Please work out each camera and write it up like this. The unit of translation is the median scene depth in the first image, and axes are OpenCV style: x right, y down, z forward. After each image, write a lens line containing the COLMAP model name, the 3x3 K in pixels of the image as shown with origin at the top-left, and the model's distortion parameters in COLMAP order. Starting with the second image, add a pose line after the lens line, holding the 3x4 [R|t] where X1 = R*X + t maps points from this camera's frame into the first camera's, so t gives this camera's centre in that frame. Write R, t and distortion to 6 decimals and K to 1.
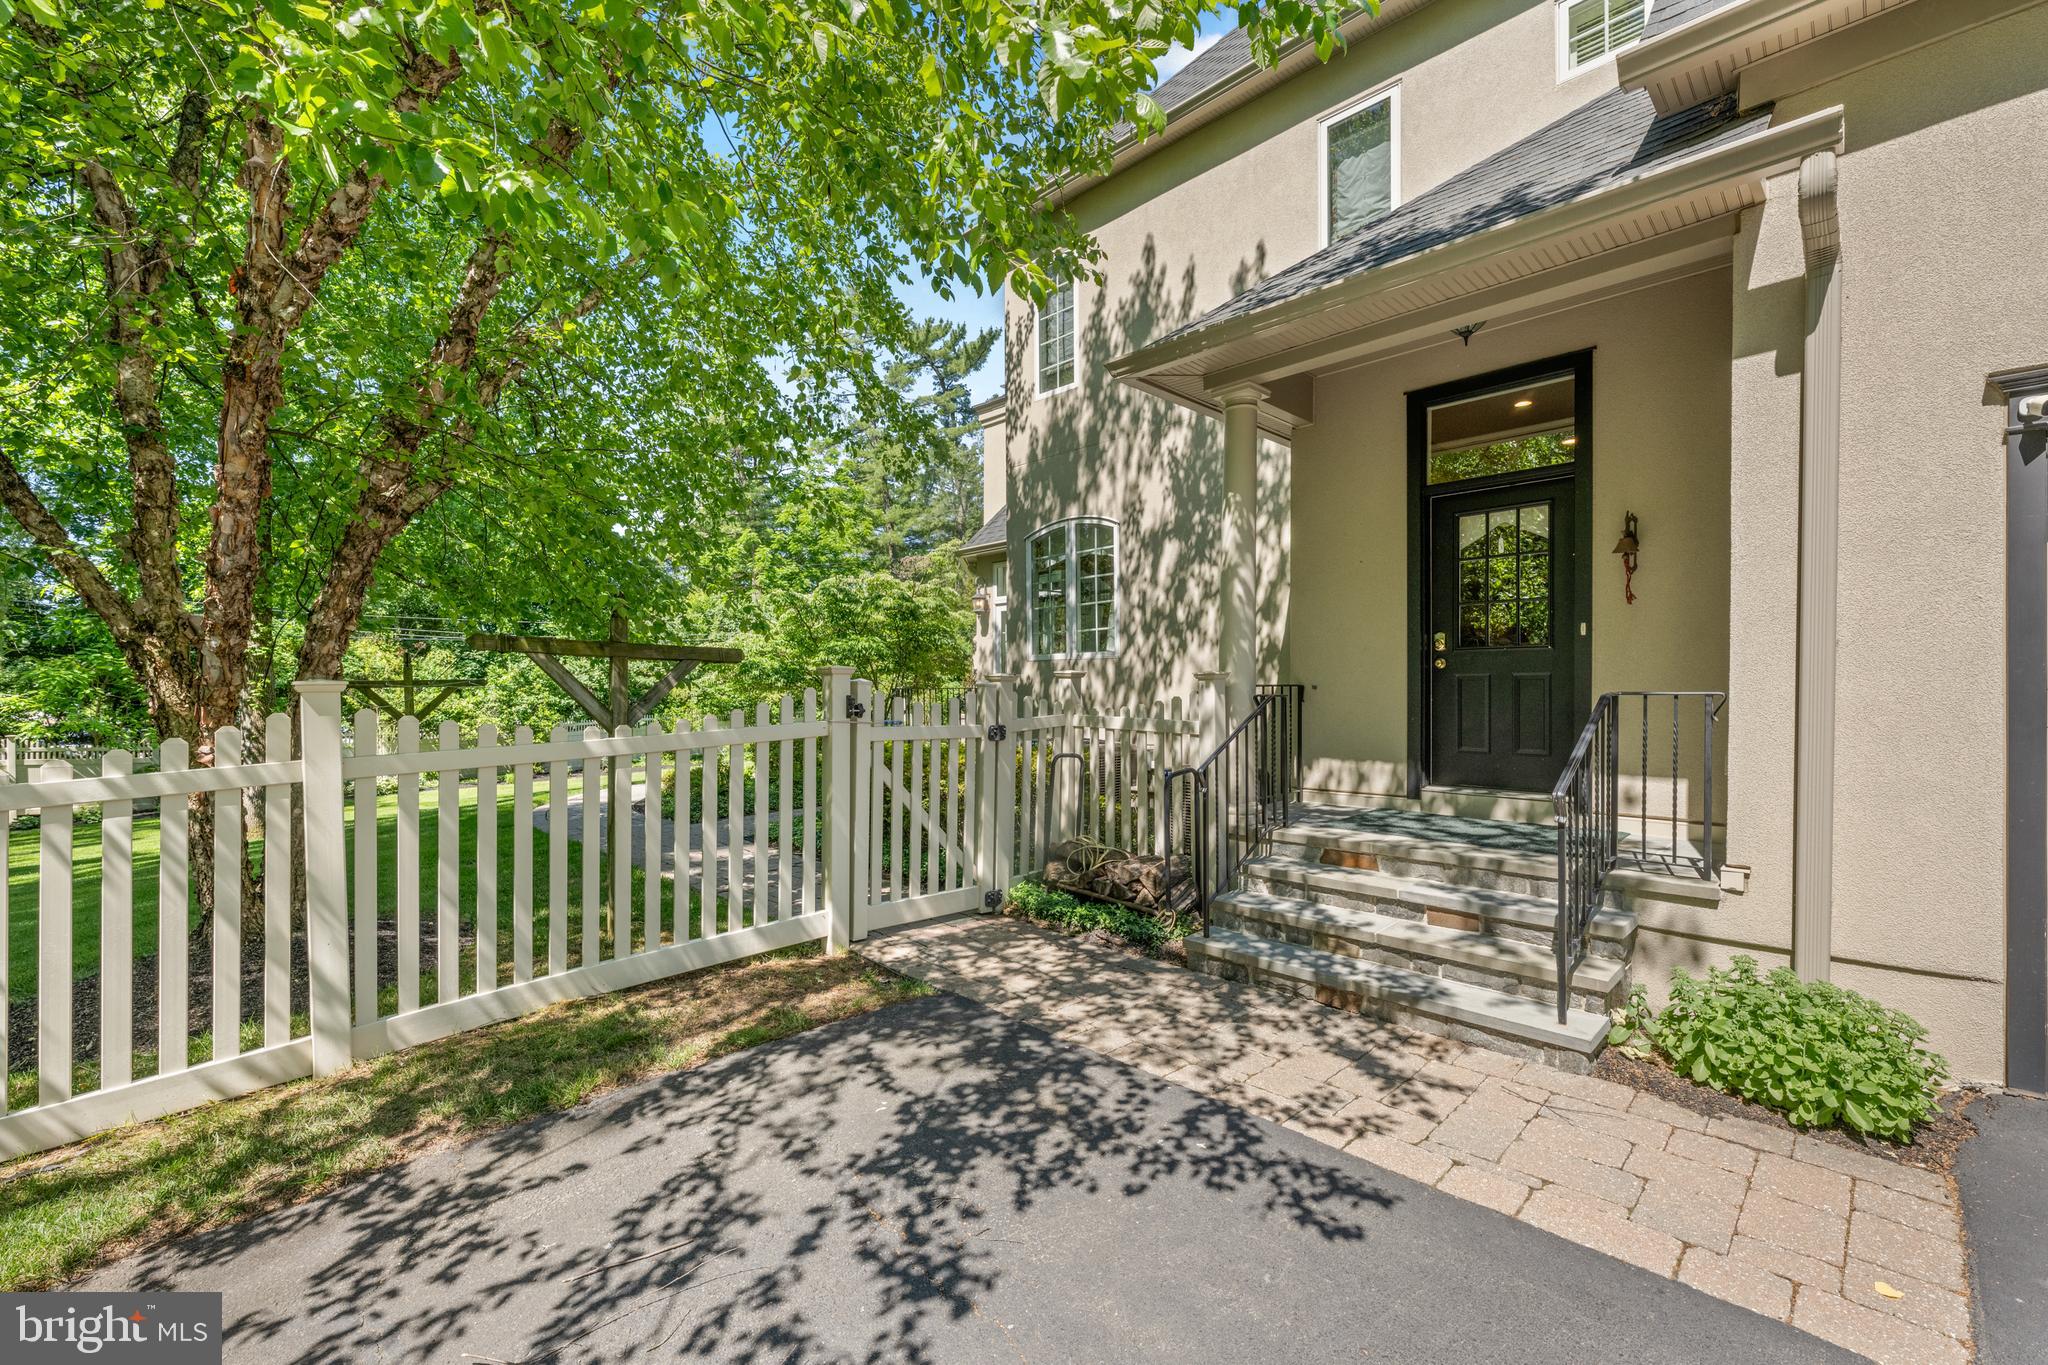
lens RADIAL K [[873.4, 0, 1025.5], [0, 873.4, 684.0], [0, 0, 1]] dist [0.020665, 0.000094]
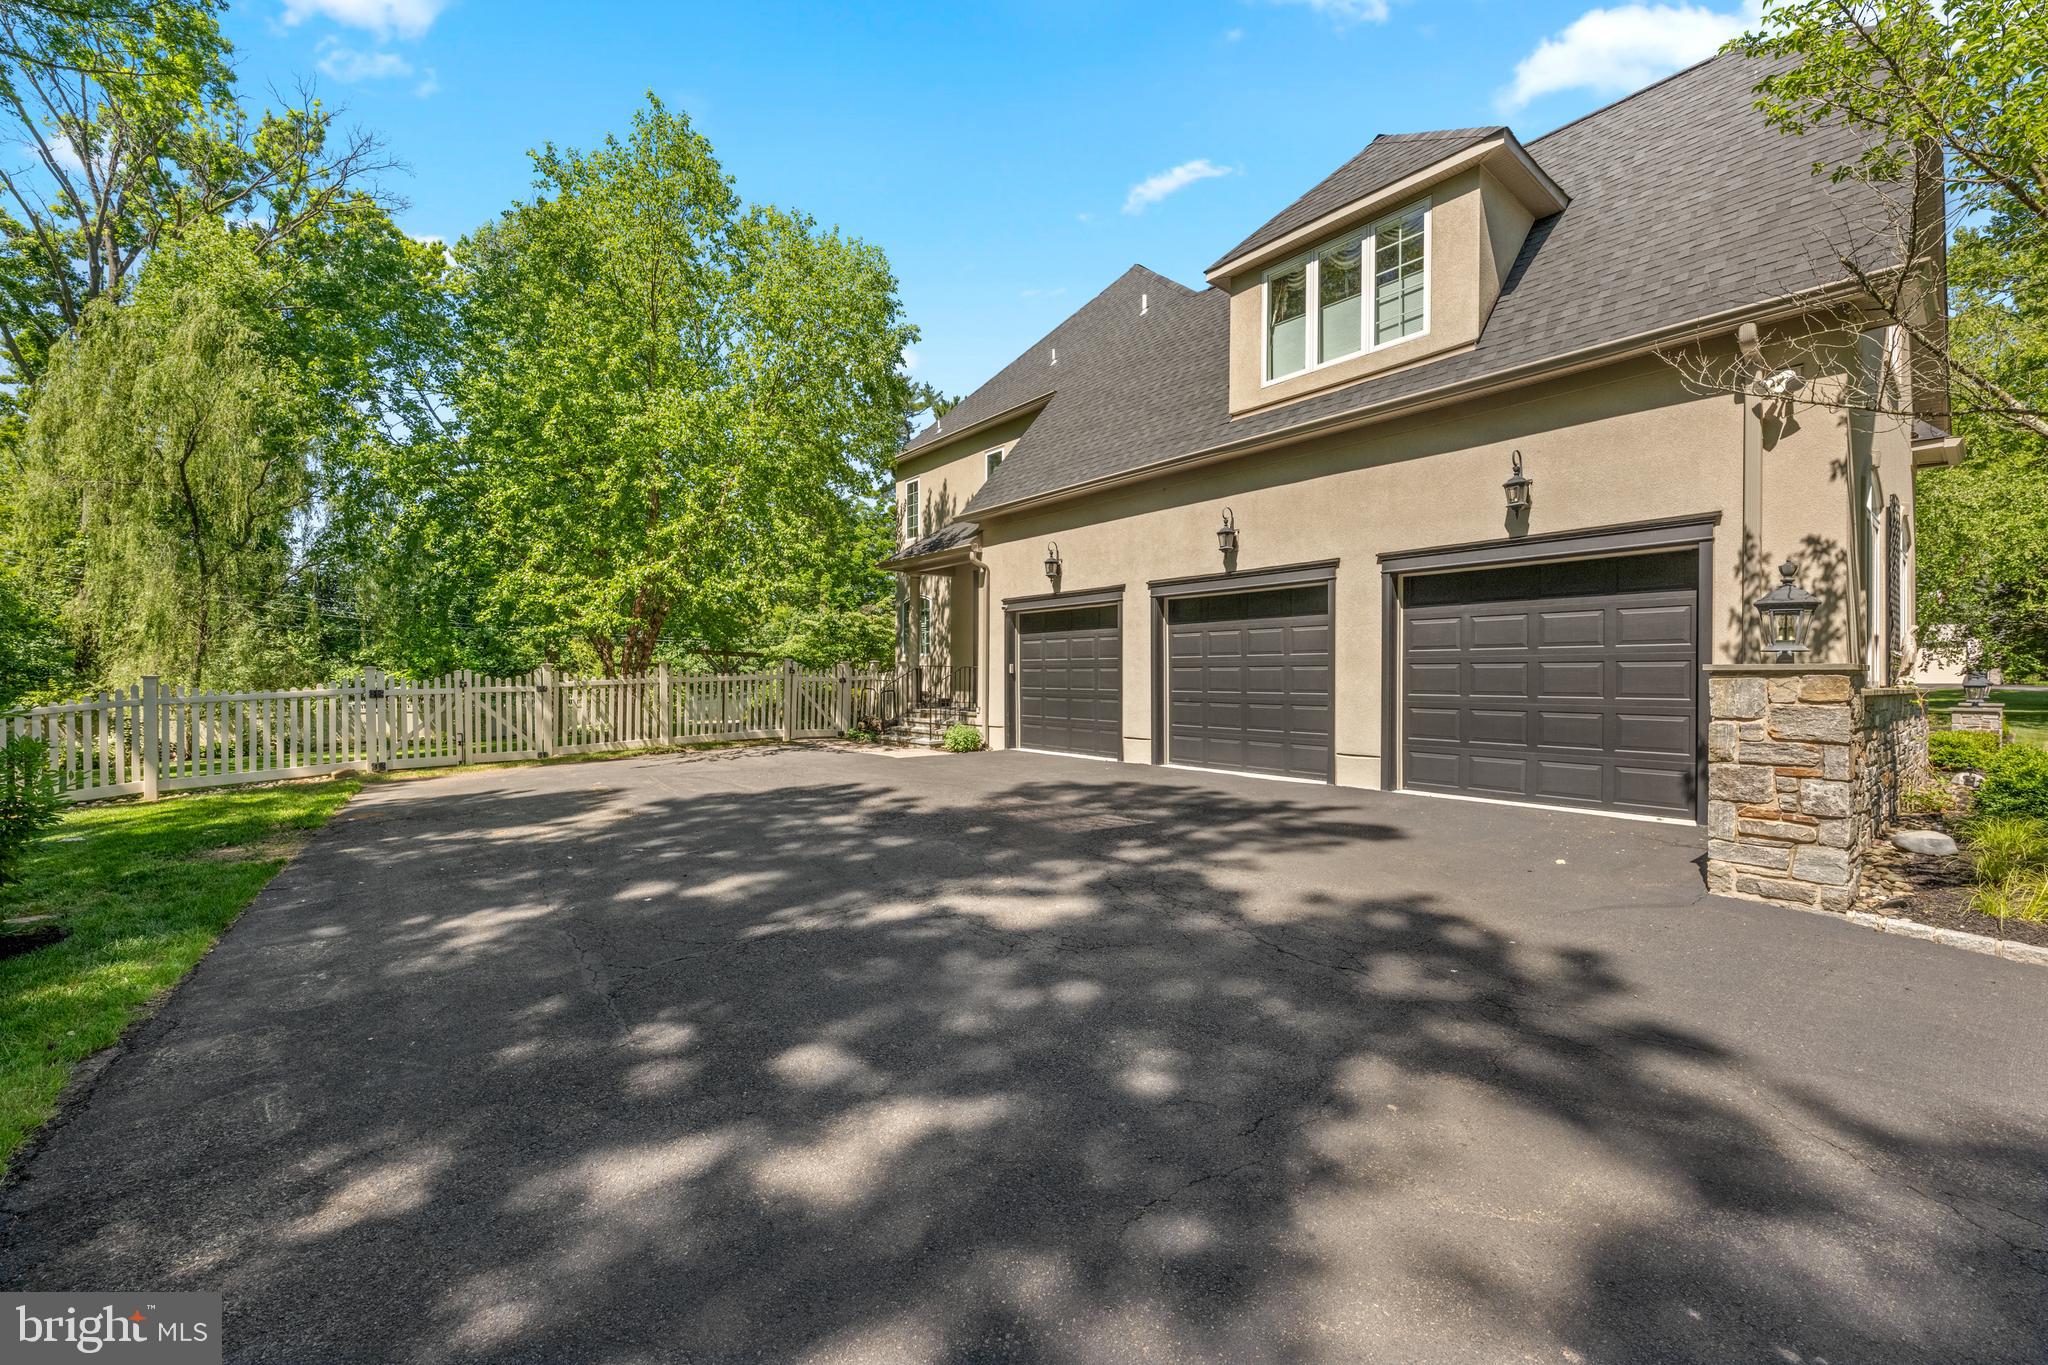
lens RADIAL K [[831.8, 0, 1026.9], [0, 831.8, 677.8], [0, 0, 1]] dist [-0.001314, 0.000927]
pose [[0.995894, 0.005026, -0.090388, 0.181039], [-0.004779, 0.999984, 0.002956, 0.006896], [0.090402, -0.002511, 0.995902, -0.386016]]
